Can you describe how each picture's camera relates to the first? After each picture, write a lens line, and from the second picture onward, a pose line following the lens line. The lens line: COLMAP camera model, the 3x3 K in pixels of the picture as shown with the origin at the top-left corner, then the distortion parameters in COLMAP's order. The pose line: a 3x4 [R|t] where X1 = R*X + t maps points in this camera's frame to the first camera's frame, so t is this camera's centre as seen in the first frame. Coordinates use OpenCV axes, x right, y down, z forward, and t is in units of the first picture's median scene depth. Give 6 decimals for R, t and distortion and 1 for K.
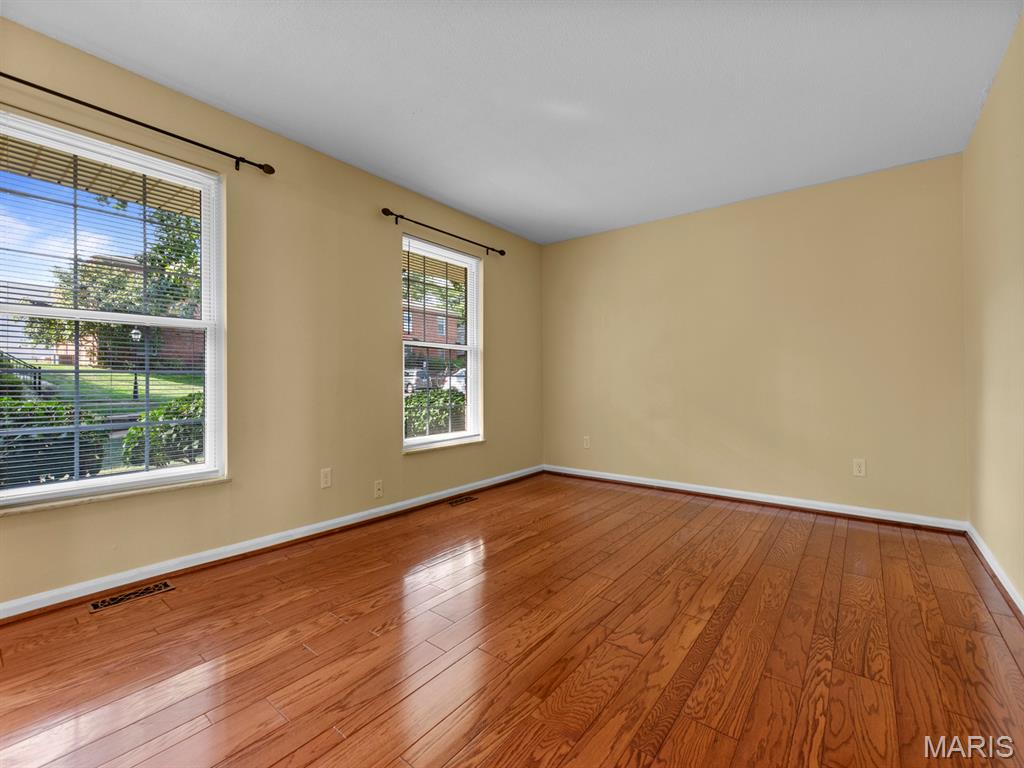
lens RADIAL K [[452.9, 0, 505.1], [0, 452.9, 380.1], [0, 0, 1]] dist [0.007951, -0.002703]
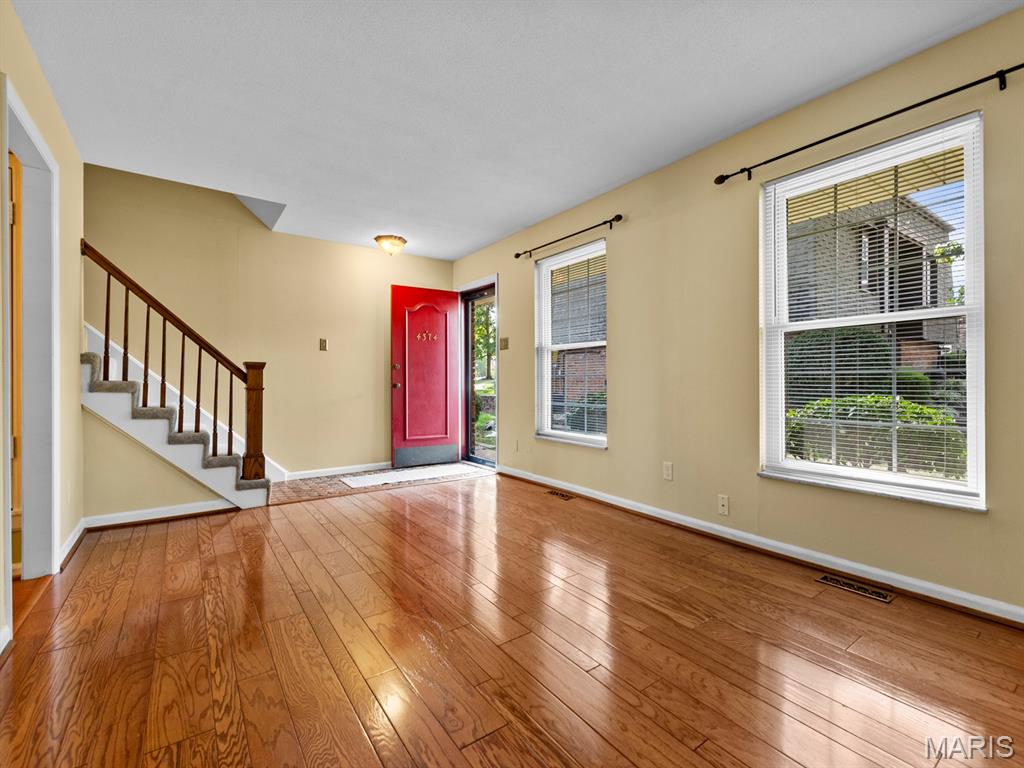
lens RADIAL K [[452.9, 0, 508.3], [0, 452.9, 383.0], [0, 0, 1]] dist [0.007951, -0.002703]
pose [[-0.279931, 0.007514, -0.959991, 0.915226], [0.006701, 0.999960, 0.005873, 0.001275], [0.959997, -0.004789, -0.279970, 1.175915]]
